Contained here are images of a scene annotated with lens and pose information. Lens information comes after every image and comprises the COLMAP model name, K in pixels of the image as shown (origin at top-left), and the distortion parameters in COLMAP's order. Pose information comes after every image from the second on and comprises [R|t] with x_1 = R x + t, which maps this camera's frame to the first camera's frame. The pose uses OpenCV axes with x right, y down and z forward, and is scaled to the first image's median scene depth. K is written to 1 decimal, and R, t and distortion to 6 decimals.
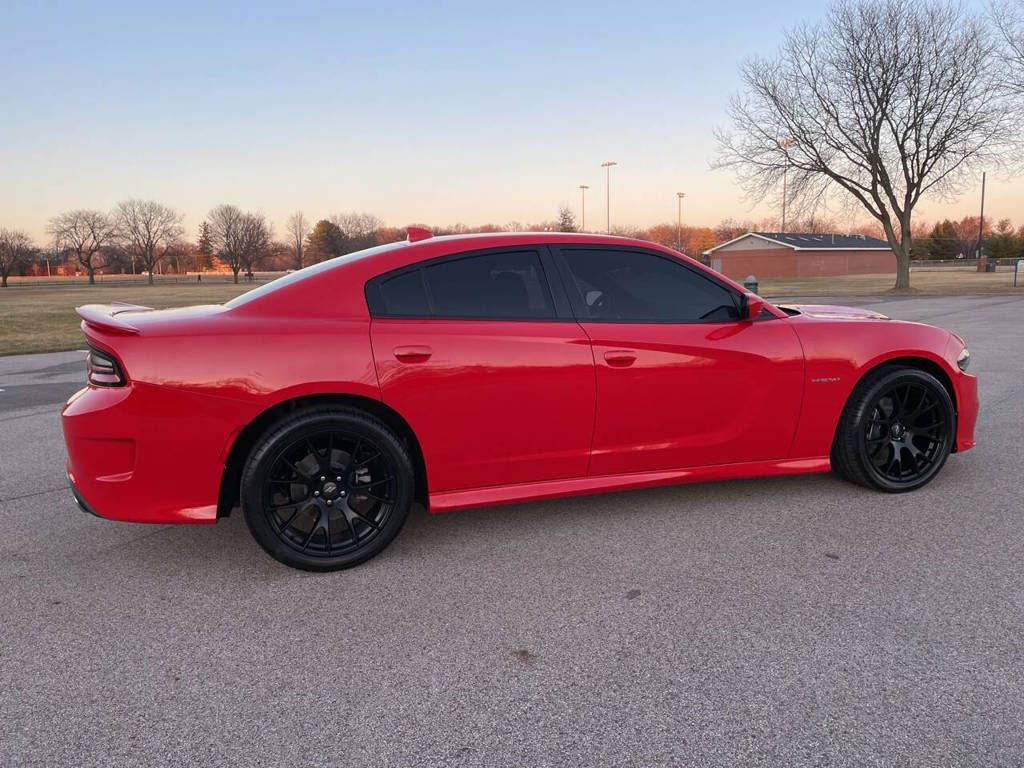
lens RADIAL K [[753.4, 0, 509.8], [0, 753.4, 377.4], [0, 0, 1]] dist [0.074318, -0.078307]
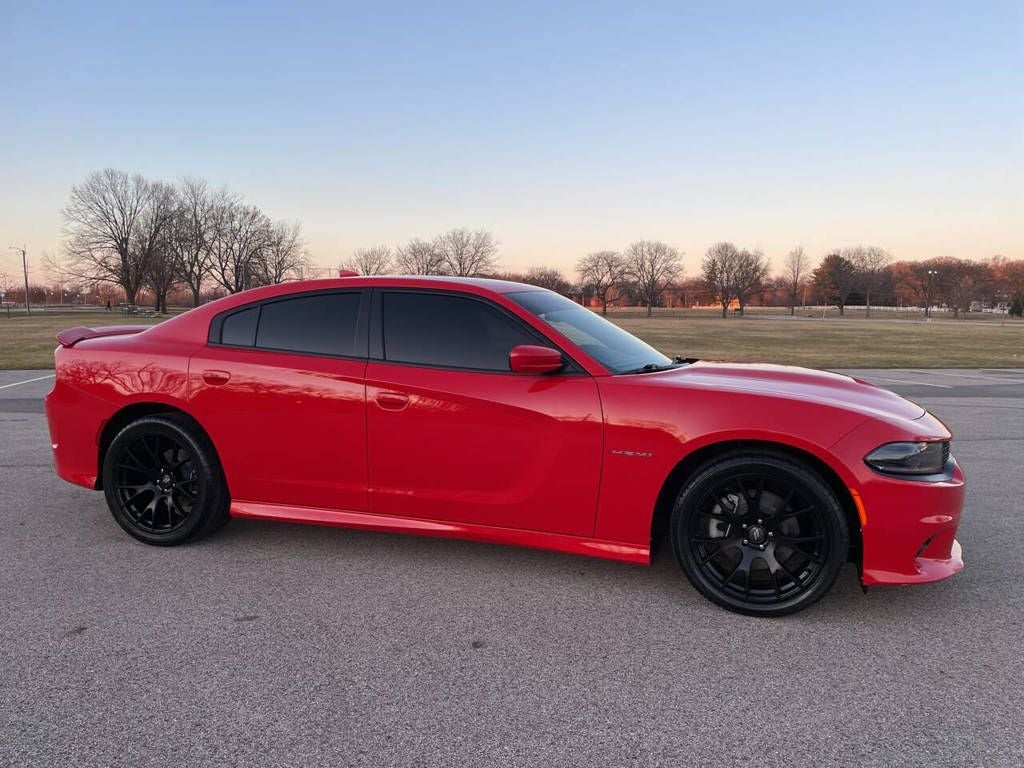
lens RADIAL K [[753.4, 0, 509.8], [0, 753.4, 377.4], [0, 0, 1]] dist [0.074318, -0.078307]
pose [[0.812176, 0.080627, -0.577815, 0.773014], [-0.107094, 0.994179, -0.011805, -0.054651], [0.573500, 0.071468, 0.816082, 0.236916]]
